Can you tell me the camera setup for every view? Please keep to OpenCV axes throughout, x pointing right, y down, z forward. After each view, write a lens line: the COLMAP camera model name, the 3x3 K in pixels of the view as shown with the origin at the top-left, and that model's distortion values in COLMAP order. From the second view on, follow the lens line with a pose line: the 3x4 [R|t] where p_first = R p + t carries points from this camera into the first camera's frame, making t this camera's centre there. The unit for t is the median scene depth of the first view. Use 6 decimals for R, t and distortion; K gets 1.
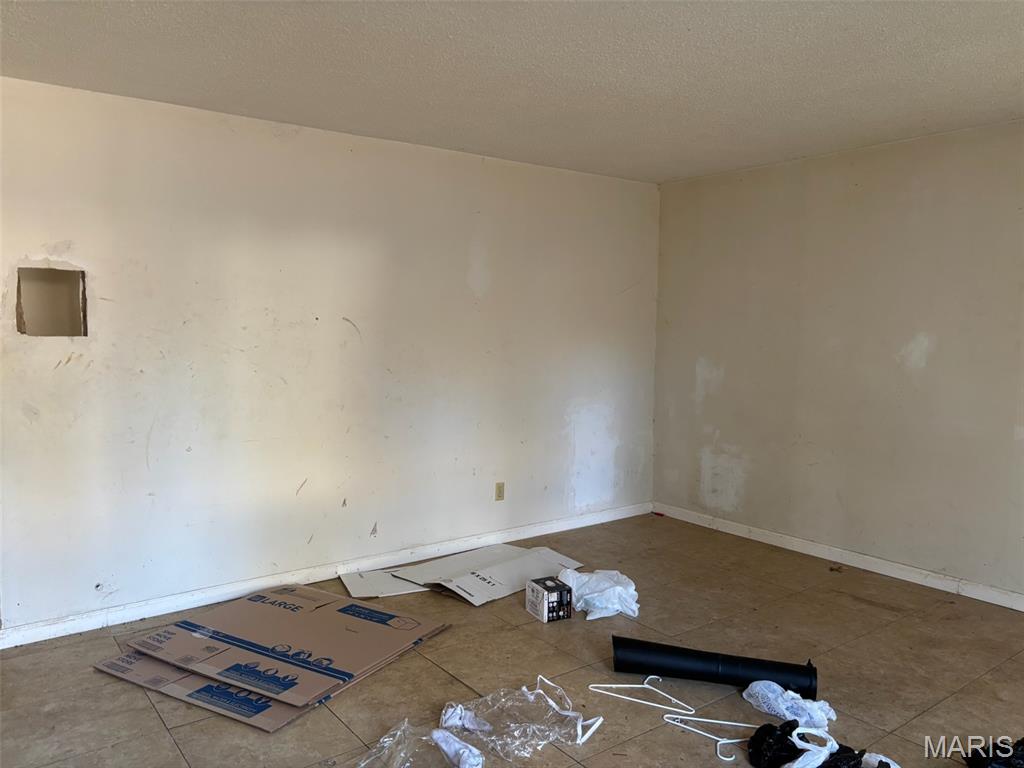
lens RADIAL K [[770.6, 0, 512.0], [0, 770.6, 384.0], [0, 0, 1]] dist [0.002856, 0.001907]
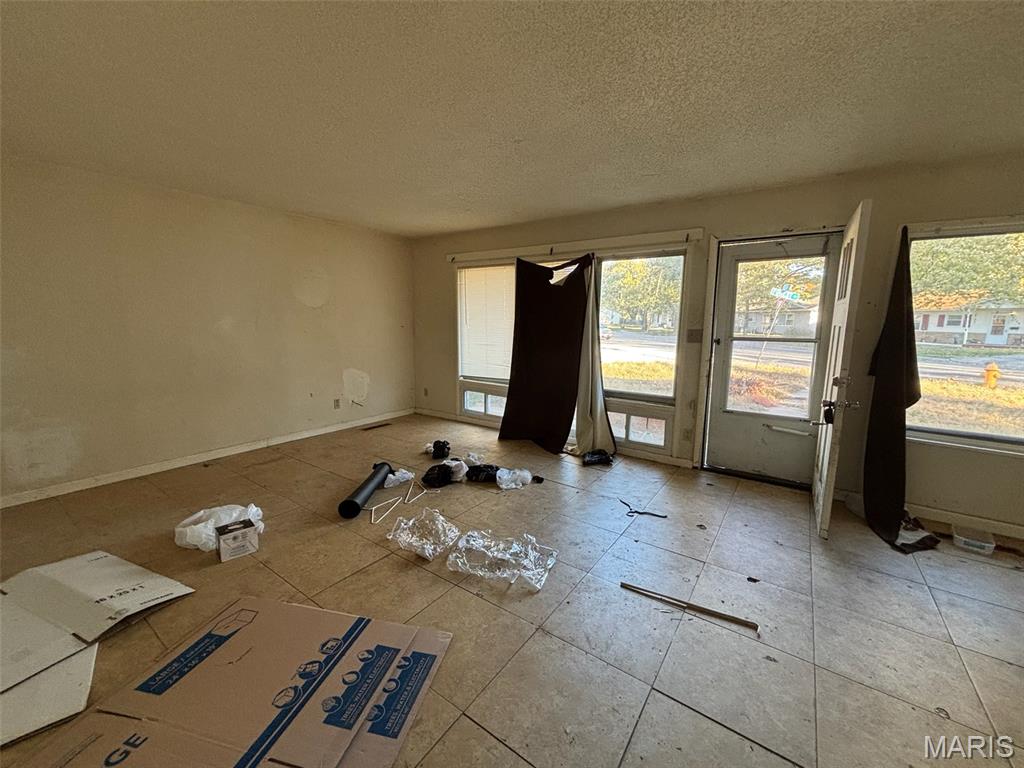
lens RADIAL K [[418.0, 0, 513.3], [0, 418.0, 382.3], [0, 0, 1]] dist [-0.000037, 0.000575]
pose [[-0.311301, -0.154453, 0.937676, -0.760134], [0.061580, 0.981351, 0.182091, -0.060864], [-0.948314, 0.114427, -0.295985, 0.874614]]
